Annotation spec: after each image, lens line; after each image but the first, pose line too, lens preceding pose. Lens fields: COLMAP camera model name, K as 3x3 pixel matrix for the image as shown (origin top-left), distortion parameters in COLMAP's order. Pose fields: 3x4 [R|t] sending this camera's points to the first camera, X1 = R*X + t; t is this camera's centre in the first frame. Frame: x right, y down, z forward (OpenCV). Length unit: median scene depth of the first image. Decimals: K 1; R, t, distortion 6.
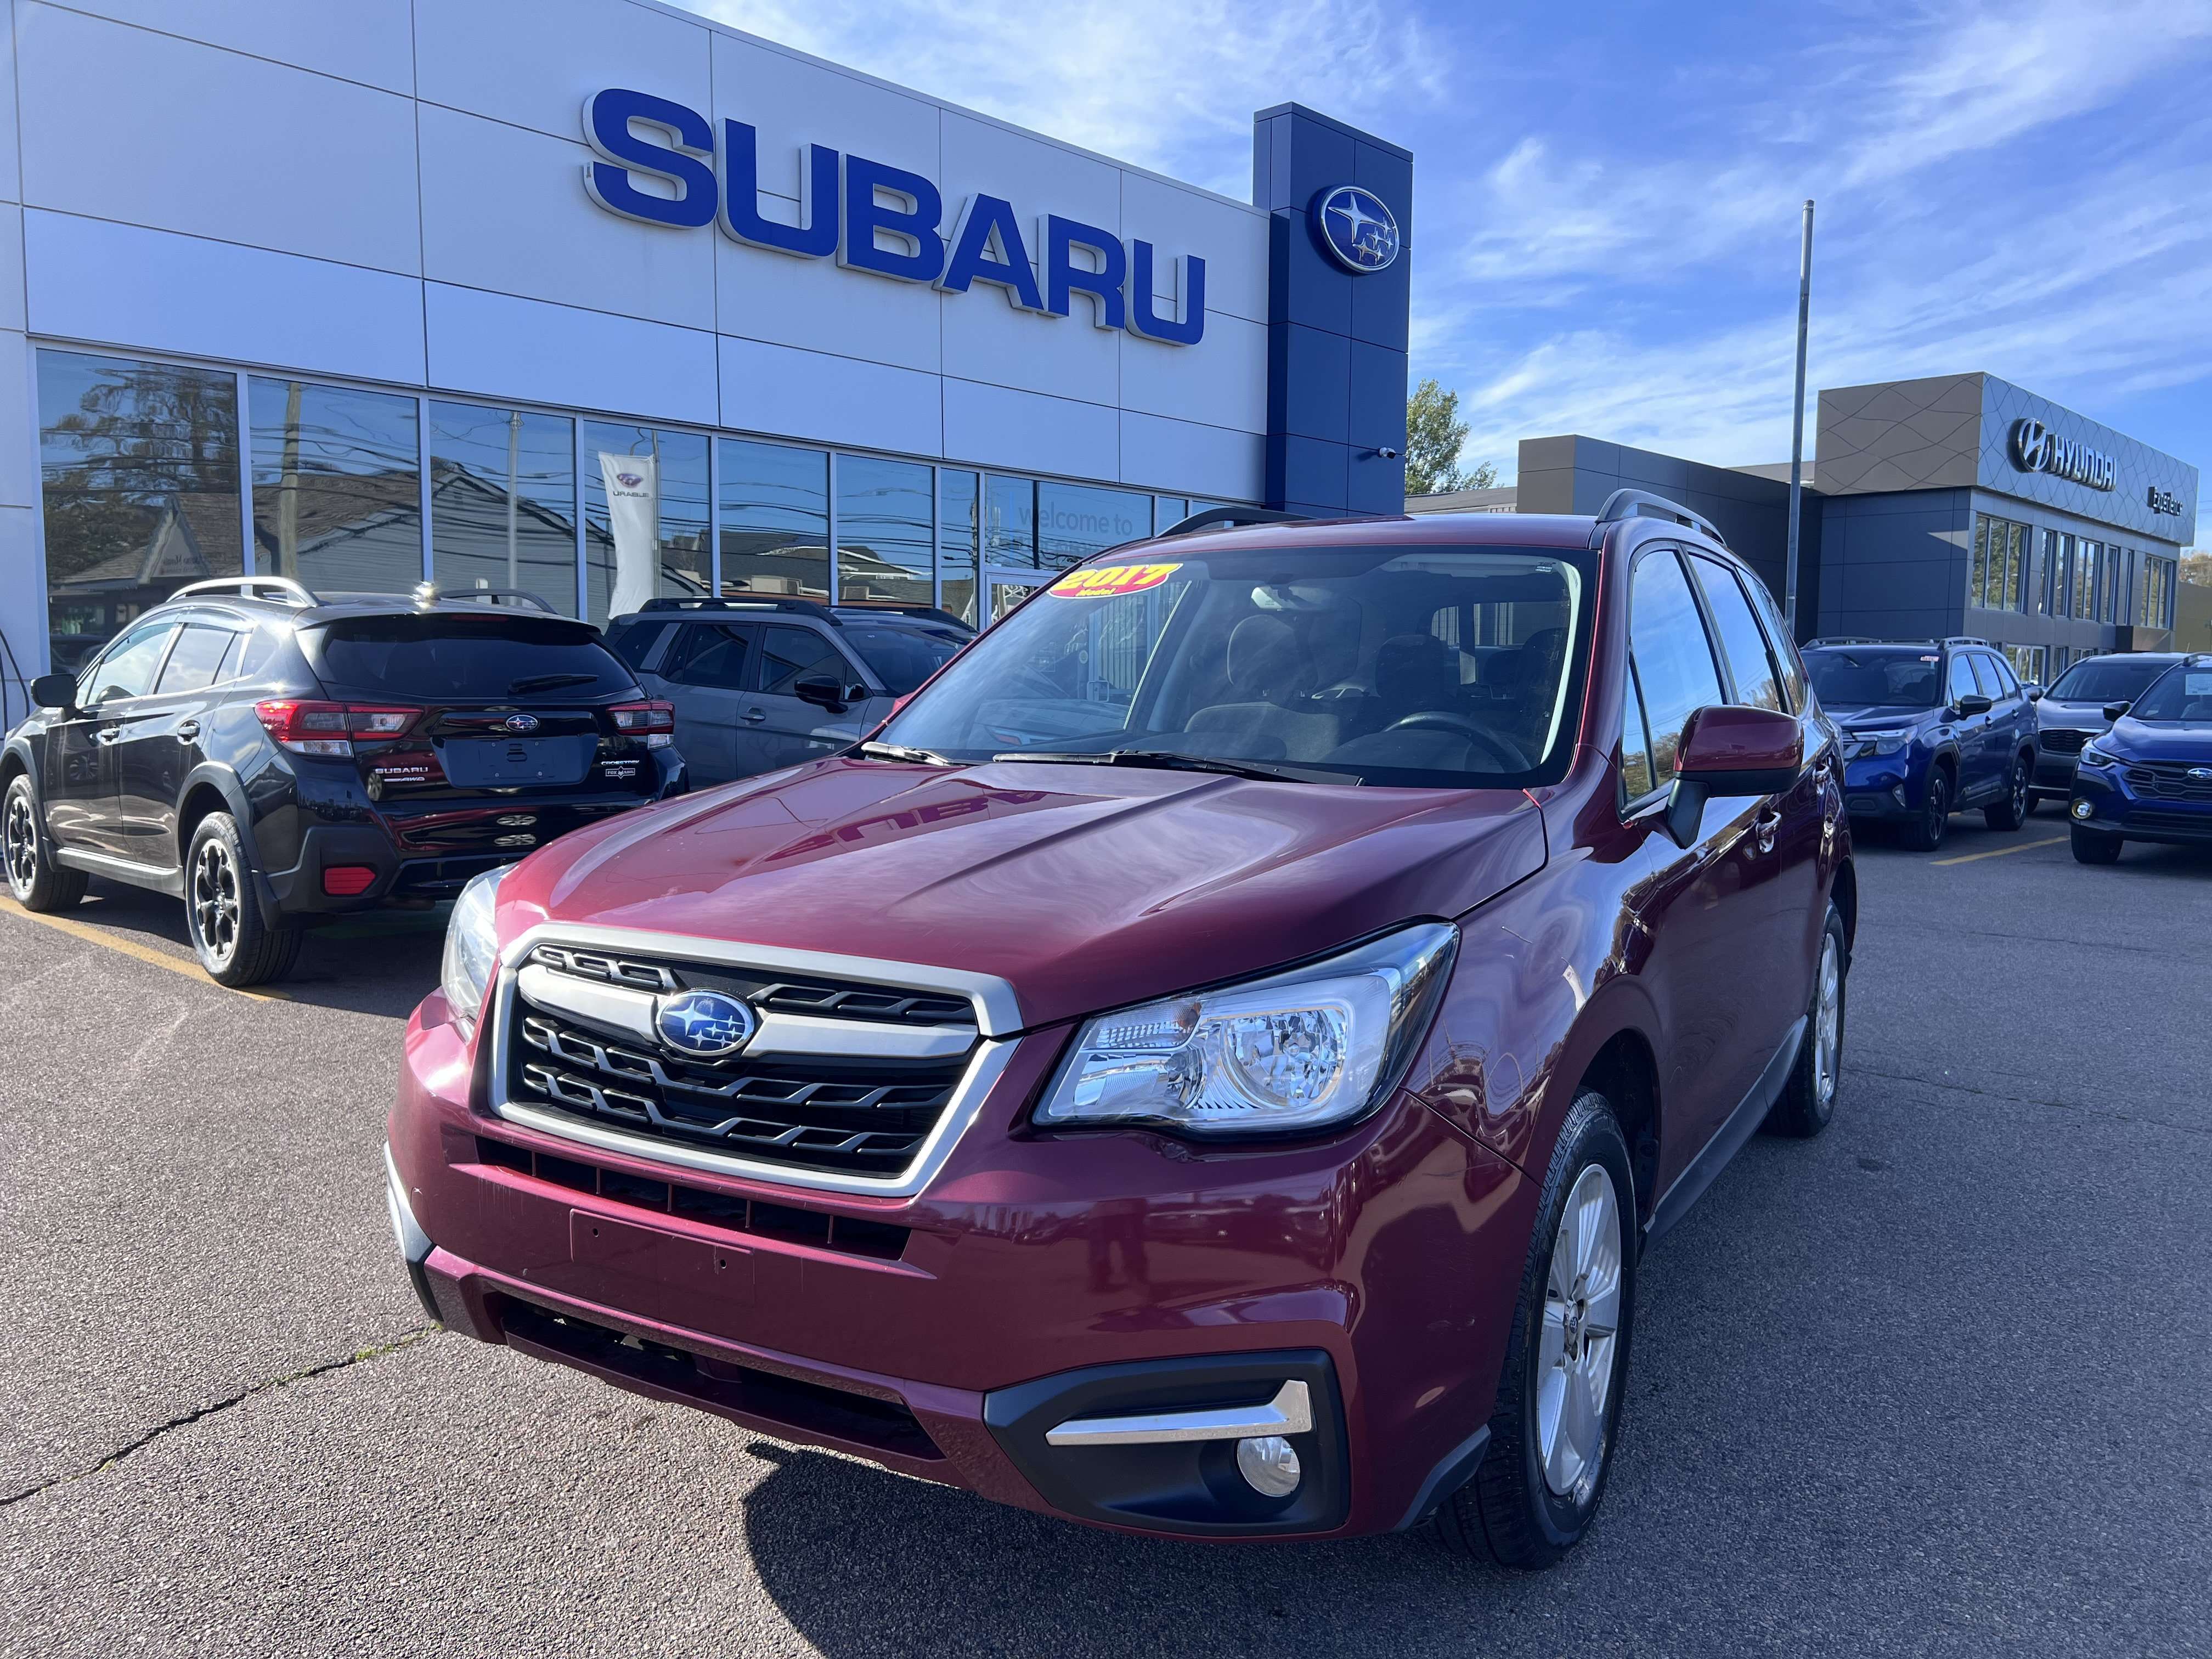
lens RADIAL K [[1744.9, 0, 1114.4], [0, 1744.9, 847.1], [0, 0, 1]] dist [0.020486, -0.044632]
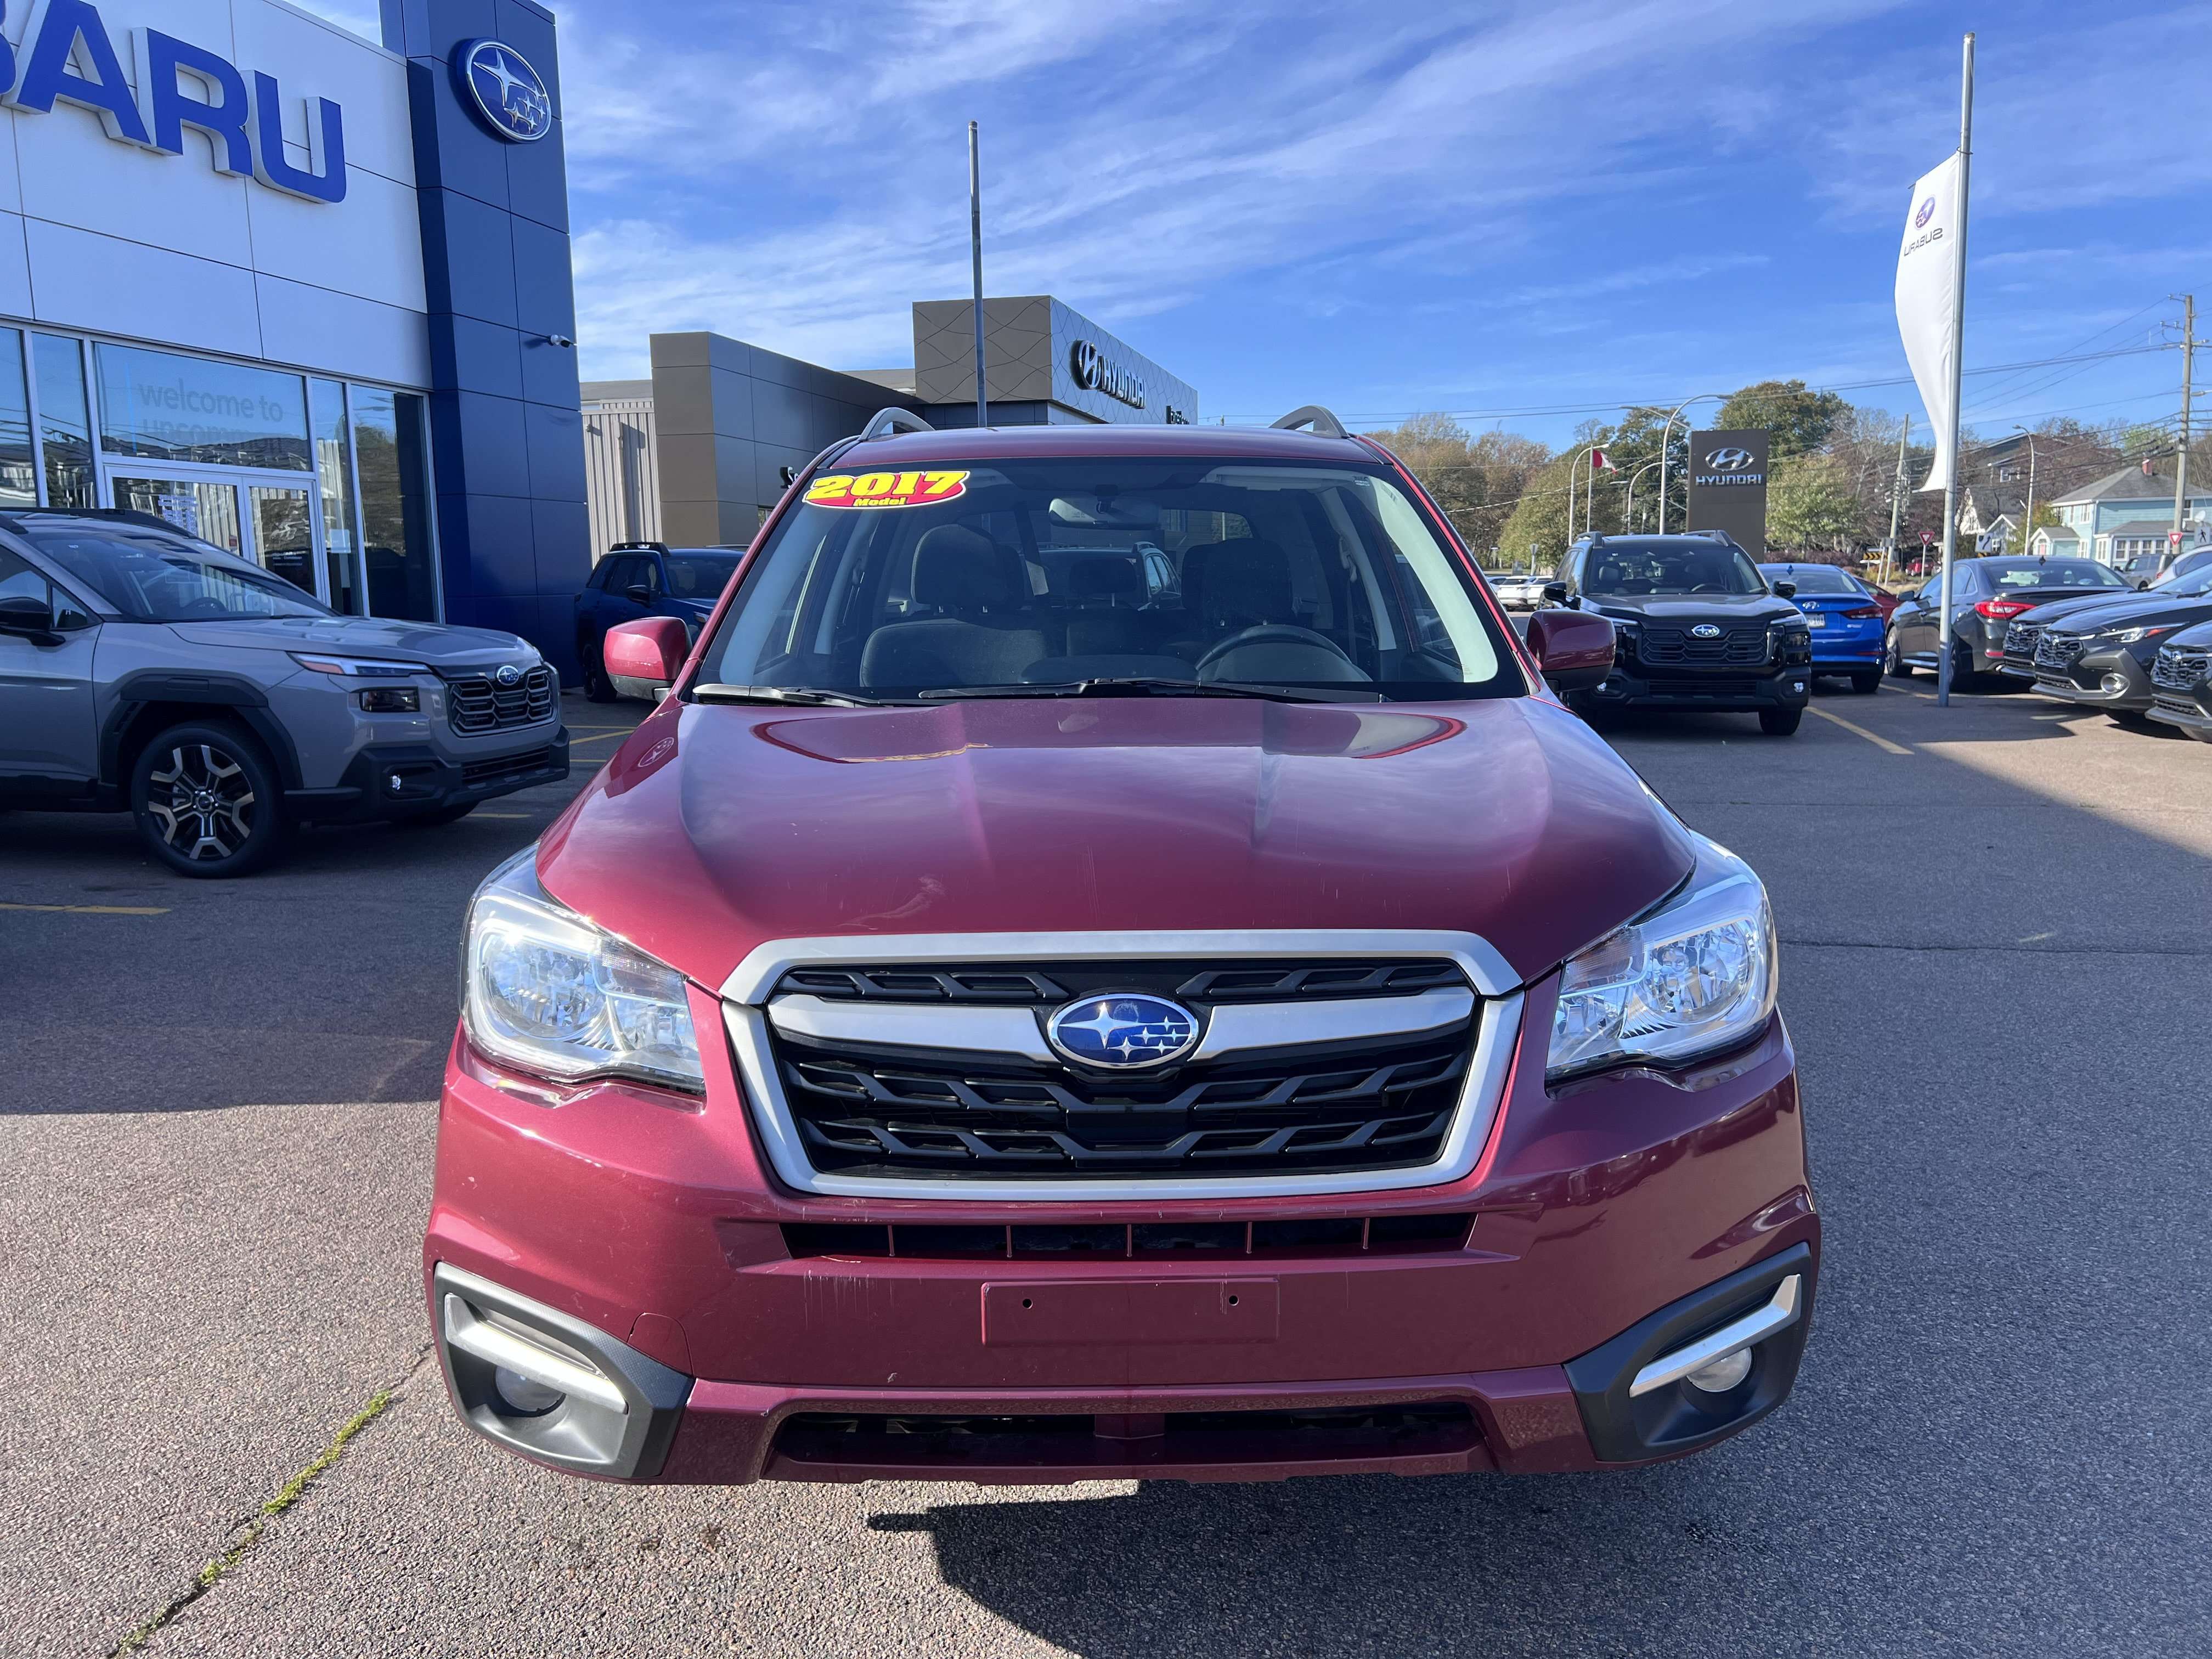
lens RADIAL K [[1744.9, 0, 1154.0], [0, 1744.9, 845.5], [0, 0, 1]] dist [0.020486, -0.044632]
pose [[0.847146, -0.096479, 0.522529, -0.512474], [0.067454, 0.994949, 0.074346, -0.038989], [-0.527062, -0.027735, 0.849374, 0.219676]]
